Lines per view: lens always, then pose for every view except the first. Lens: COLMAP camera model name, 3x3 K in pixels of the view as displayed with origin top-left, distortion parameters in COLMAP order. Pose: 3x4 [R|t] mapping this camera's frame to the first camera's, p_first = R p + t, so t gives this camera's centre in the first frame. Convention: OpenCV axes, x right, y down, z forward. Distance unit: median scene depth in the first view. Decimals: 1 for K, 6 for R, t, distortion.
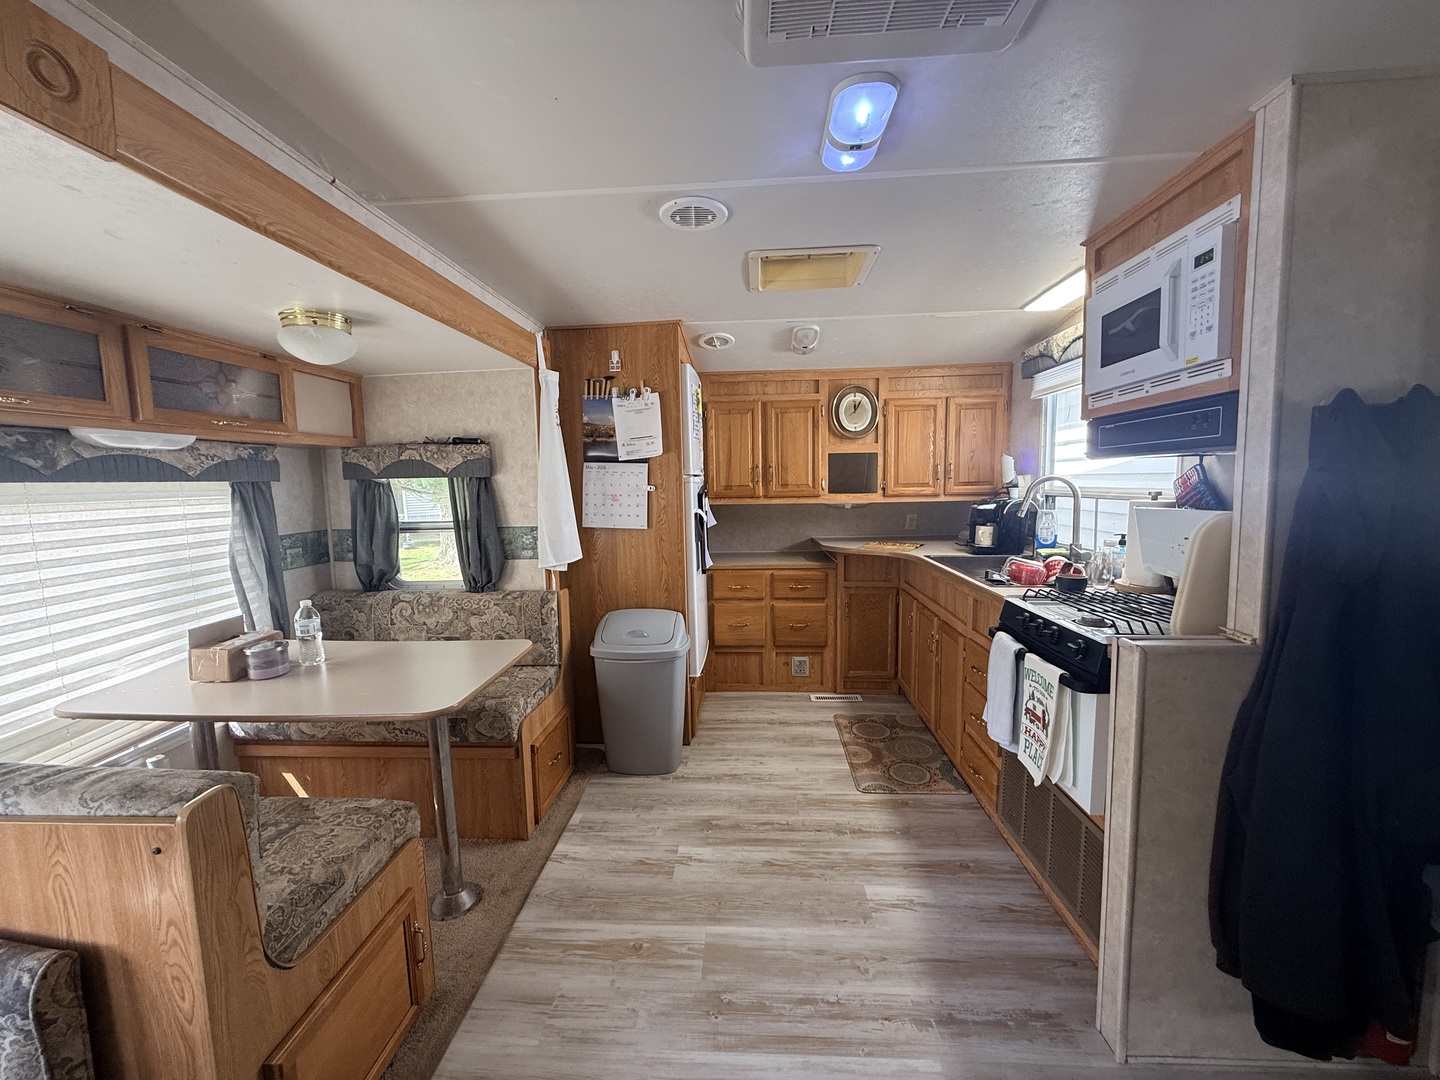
lens RADIAL K [[573.1, 0, 720.0], [0, 573.1, 540.0], [0, 0, 1]] dist [-0.001779, 0.000500]
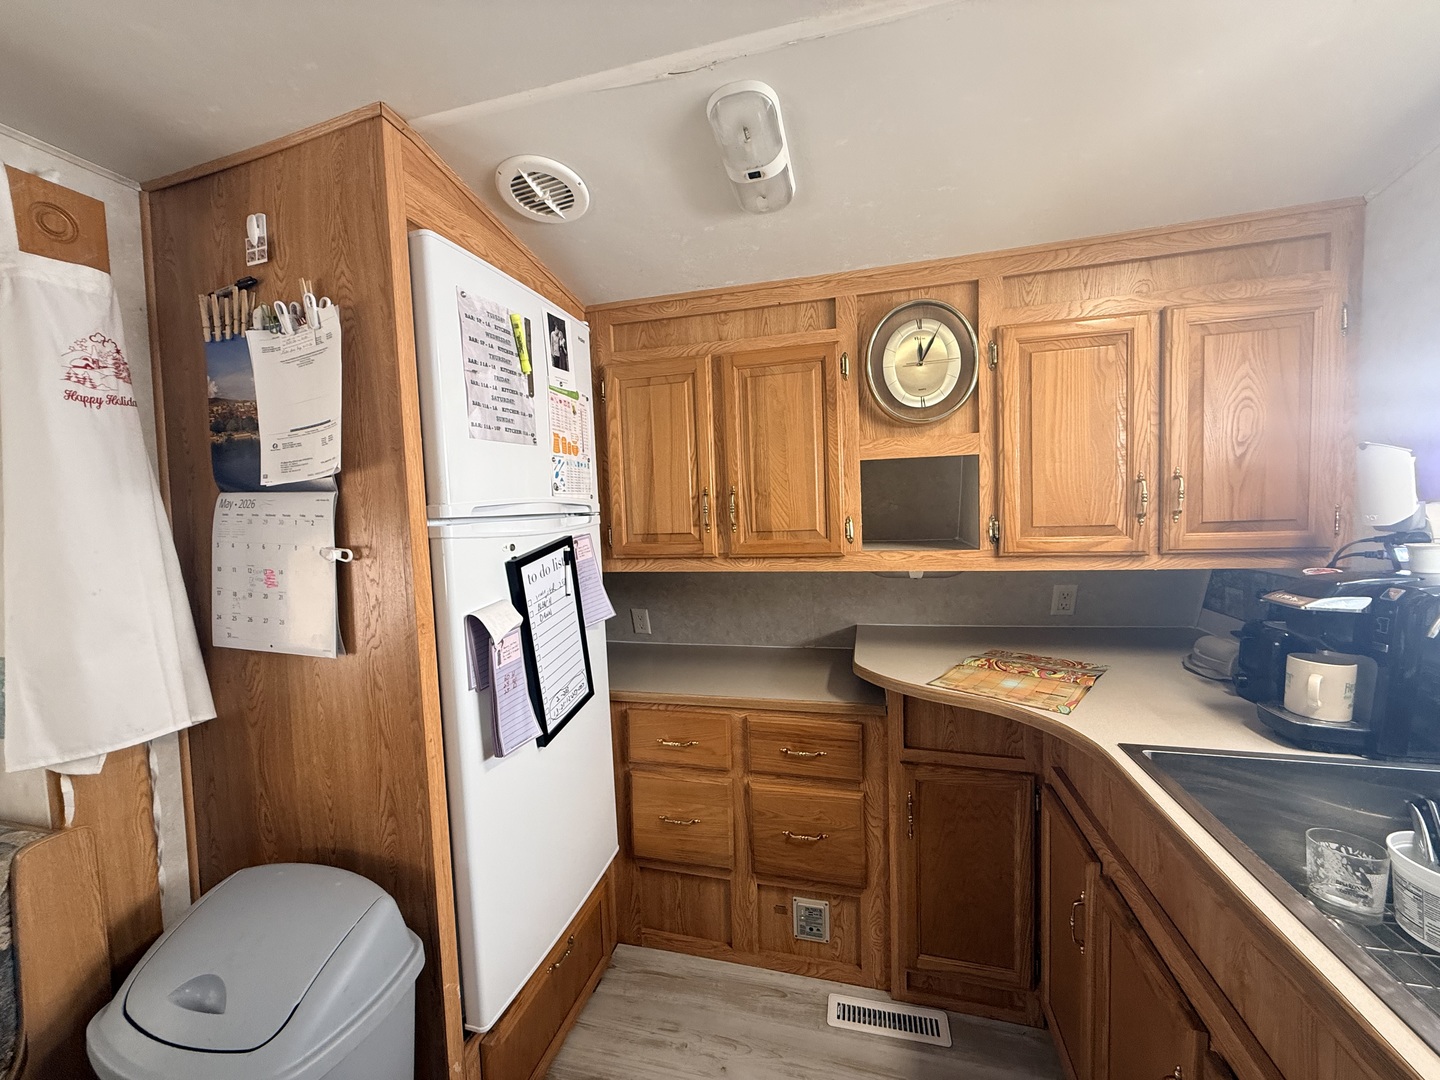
lens RADIAL K [[573.1, 0, 720.0], [0, 573.1, 540.0], [0, 0, 1]] dist [-0.001779, 0.000500]
pose [[0.979958, -0.004317, -0.199156, 0.171099], [-0.004940, 0.998931, -0.045960, -0.068645], [0.199142, 0.046023, 0.978889, 0.547365]]
